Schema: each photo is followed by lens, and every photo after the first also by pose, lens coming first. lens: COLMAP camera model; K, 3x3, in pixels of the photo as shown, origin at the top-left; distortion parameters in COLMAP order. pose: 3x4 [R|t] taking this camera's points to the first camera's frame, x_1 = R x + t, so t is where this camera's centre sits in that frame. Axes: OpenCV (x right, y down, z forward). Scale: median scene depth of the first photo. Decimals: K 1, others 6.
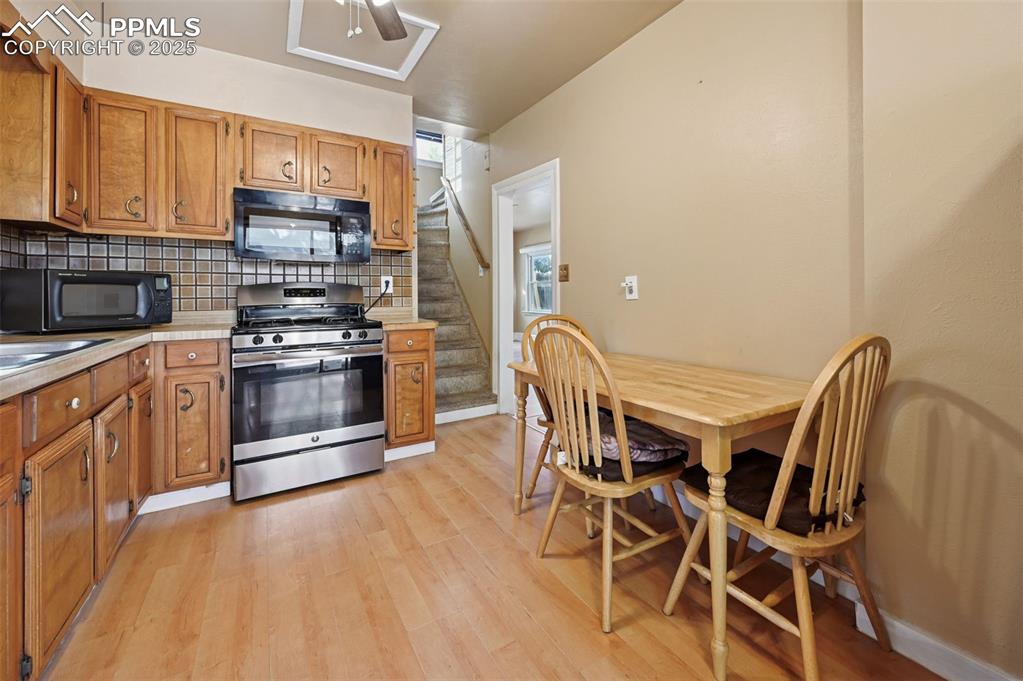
lens RADIAL K [[417.0, 0, 518.7], [0, 417.0, 292.7], [0, 0, 1]] dist [-0.002068, 0.000292]
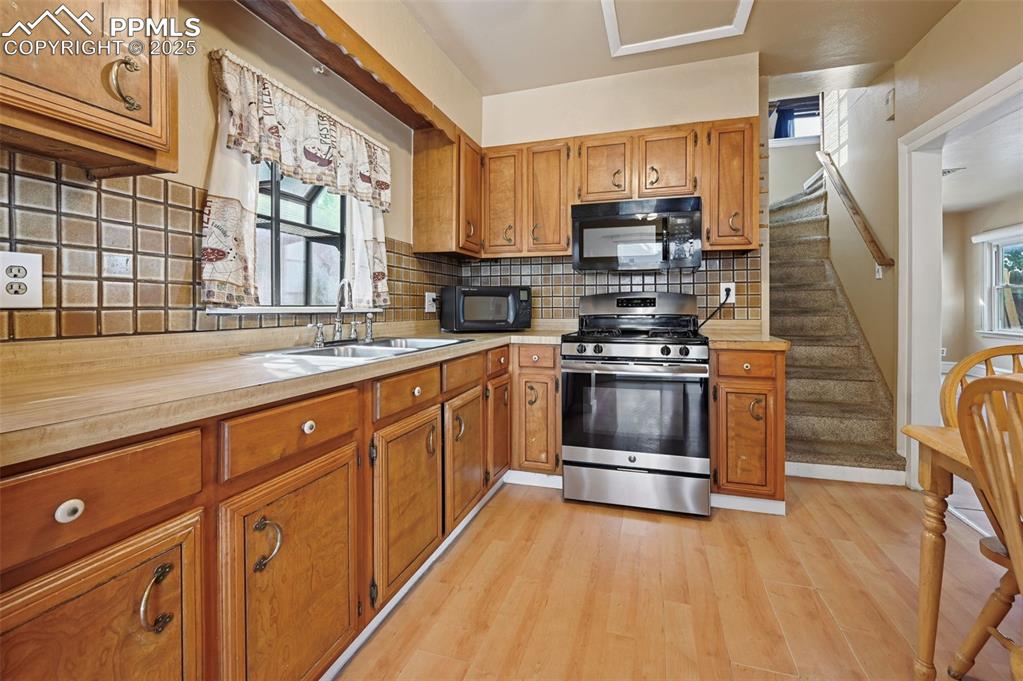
lens RADIAL K [[417.0, 0, 525.7], [0, 417.0, 307.4], [0, 0, 1]] dist [-0.002068, 0.000292]
pose [[0.679701, 0.006944, -0.733456, 0.030273], [0.000988, 0.999946, 0.010382, 0.000812], [0.733489, -0.007782, 0.679657, 0.176994]]
